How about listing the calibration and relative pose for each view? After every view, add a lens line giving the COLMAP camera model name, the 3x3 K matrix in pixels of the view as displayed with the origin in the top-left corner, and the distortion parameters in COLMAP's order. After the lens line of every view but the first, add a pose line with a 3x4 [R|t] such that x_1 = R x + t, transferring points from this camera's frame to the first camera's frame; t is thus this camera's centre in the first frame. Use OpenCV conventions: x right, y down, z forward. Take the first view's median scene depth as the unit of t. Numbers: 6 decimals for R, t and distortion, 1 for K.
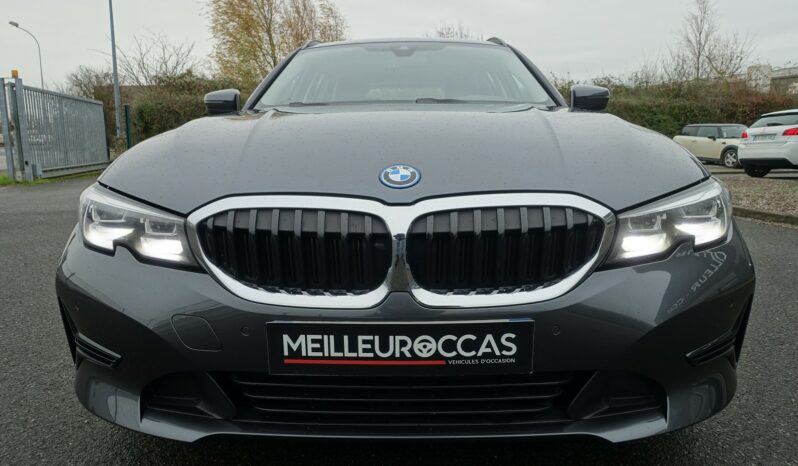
lens RADIAL K [[545.7, 0, 399.0], [0, 545.7, 233.0], [0, 0, 1]] dist [-0.001364, -0.000395]
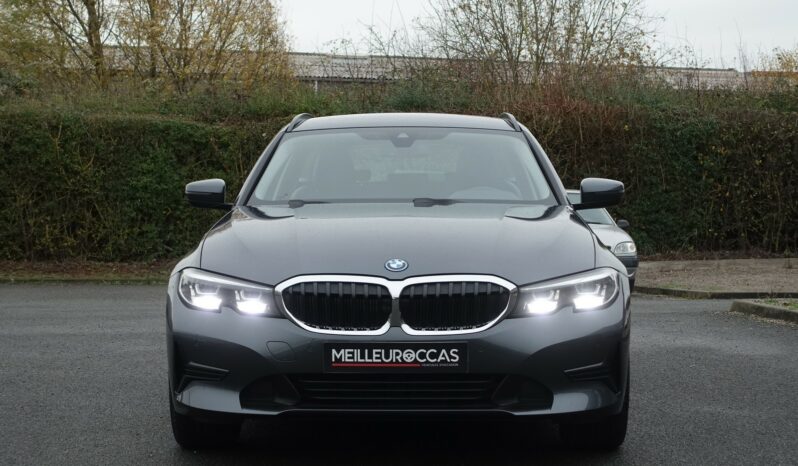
lens RADIAL K [[1639.4, 0, 399.0], [0, 1639.4, 233.0], [0, 0, 1]] dist [0.016740, -0.058836]
pose [[0.999964, 0.008535, -0.000144, 0.010555], [-0.008462, 0.988916, -0.148233, 0.611536], [-0.001123, 0.148228, 0.988953, -4.501198]]
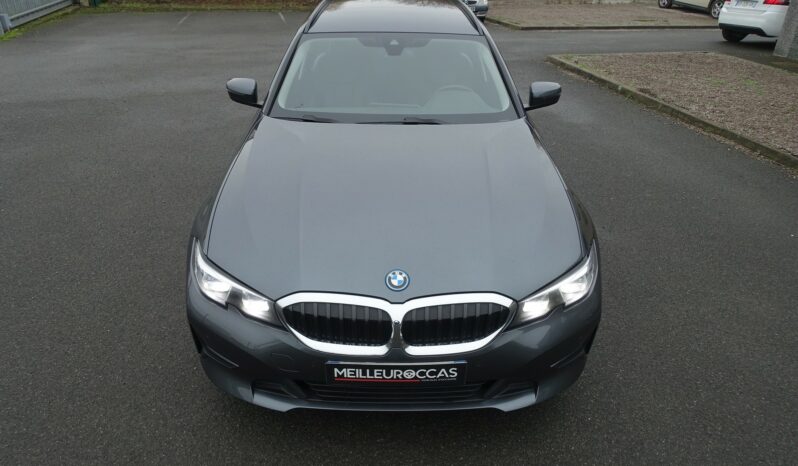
lens RADIAL K [[545.7, 0, 399.0], [0, 545.7, 233.0], [0, 0, 1]] dist [-0.001364, -0.000395]
pose [[0.999082, 0.007730, 0.042138, -0.071756], [-0.020561, 0.949416, 0.313347, -0.843231], [-0.037584, -0.313926, 0.948703, -0.642868]]
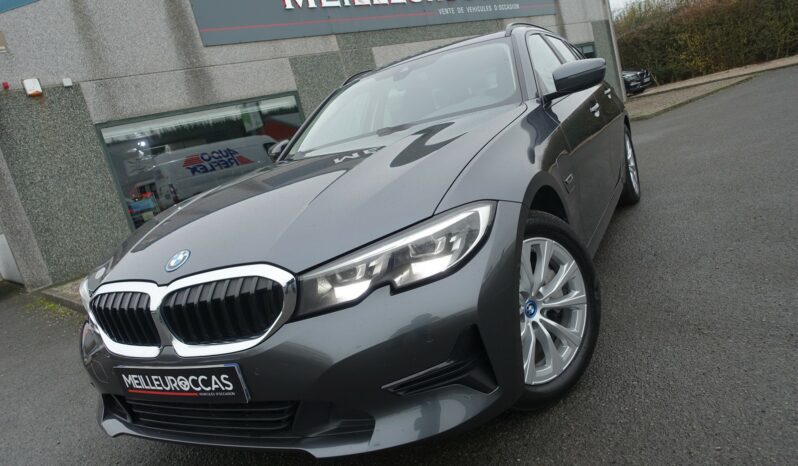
lens RADIAL K [[545.7, 0, 399.0], [0, 545.7, 233.0], [0, 0, 1]] dist [-0.001364, -0.000395]
pose [[0.869936, -0.119643, -0.478431, 1.257173], [0.151940, 0.987958, 0.029212, -0.137593], [0.469175, -0.098105, 0.877639, 0.041275]]
